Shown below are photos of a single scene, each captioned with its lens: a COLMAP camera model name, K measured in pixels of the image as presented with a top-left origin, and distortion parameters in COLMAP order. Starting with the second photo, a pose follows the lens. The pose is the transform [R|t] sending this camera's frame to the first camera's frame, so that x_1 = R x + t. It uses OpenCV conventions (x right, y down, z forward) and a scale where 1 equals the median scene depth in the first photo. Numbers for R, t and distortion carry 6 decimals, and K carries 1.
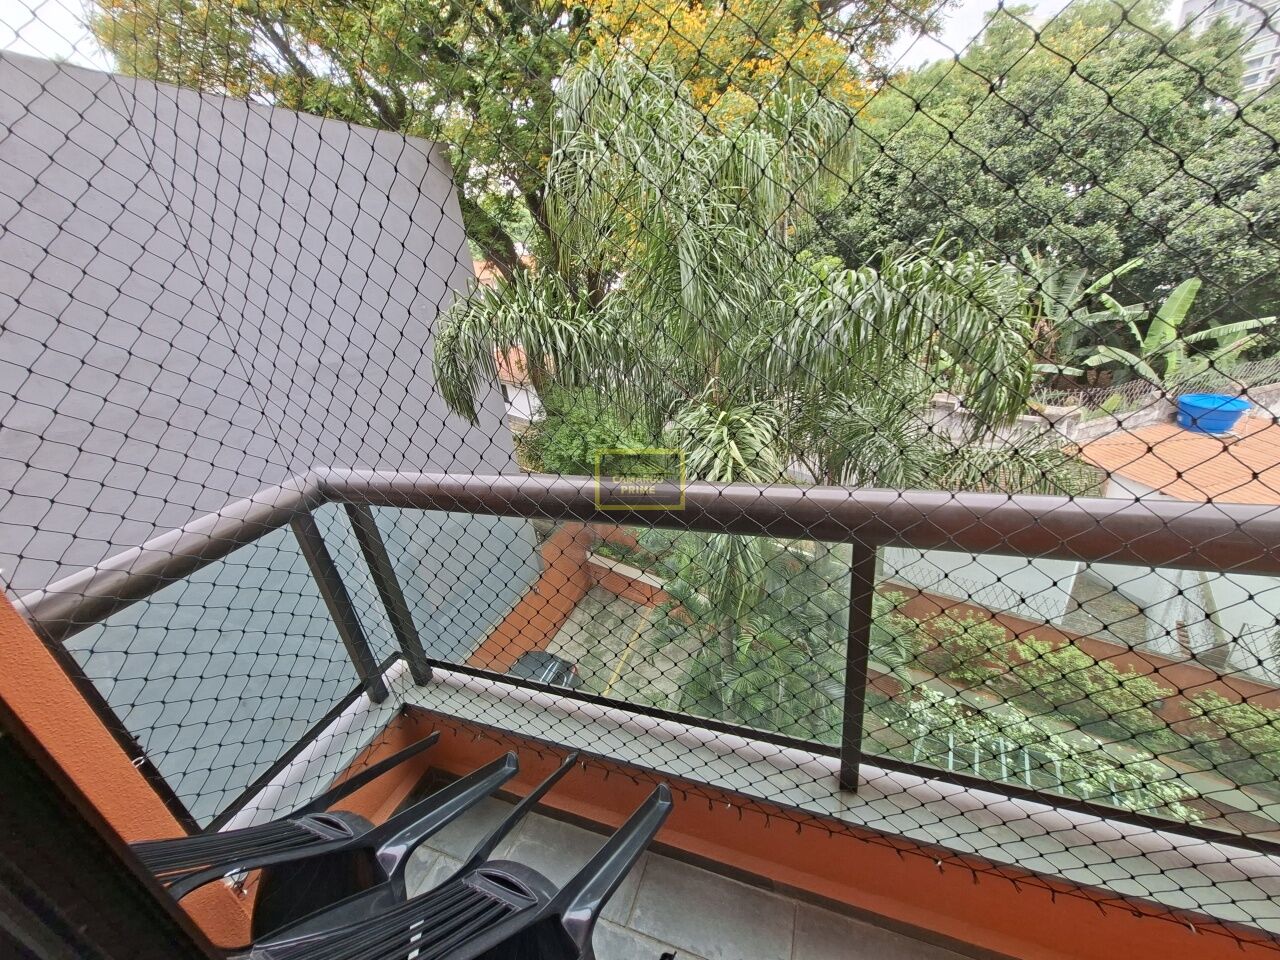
lens RADIAL K [[505.3, 0, 642.7], [0, 505.3, 474.9], [0, 0, 1]] dist [-0.002467, 0.000835]
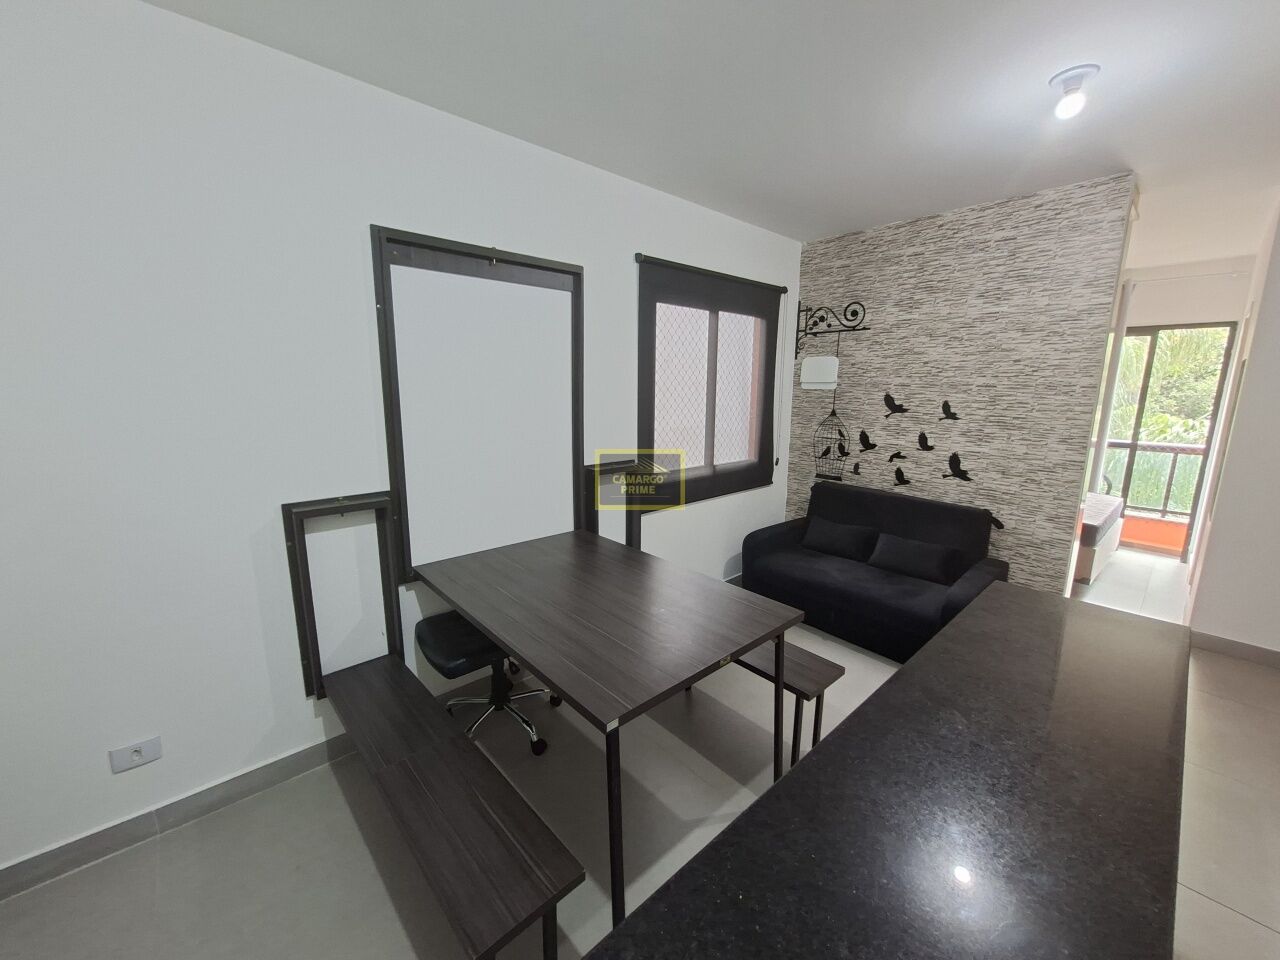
lens RADIAL K [[505.3, 0, 636.7], [0, 505.3, 479.5], [0, 0, 1]] dist [-0.002467, 0.000835]
pose [[0.880565, 0.201627, -0.428897, -0.129106], [-0.283002, 0.949627, -0.134603, 0.156996], [0.380153, 0.239905, 0.893269, -0.337383]]
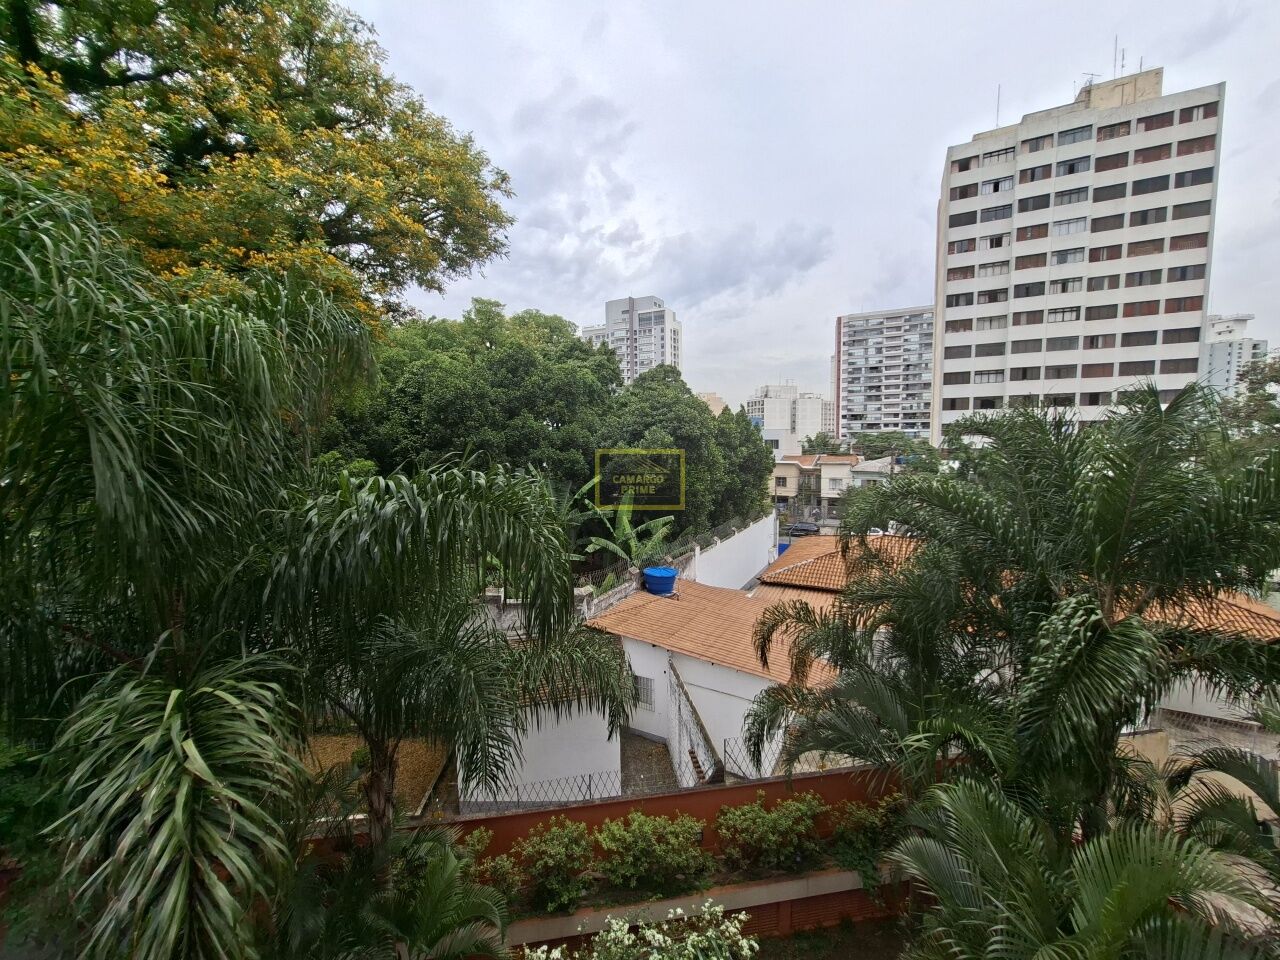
lens RADIAL K [[505.3, 0, 637.9], [0, 505.3, 478.5], [0, 0, 1]] dist [-0.002467, 0.000835]
pose [[0.678202, 0.040092, 0.733781, 0.030288], [0.232429, 0.935549, -0.265940, -0.026193], [-0.697151, 0.350913, 0.625173, 0.057402]]
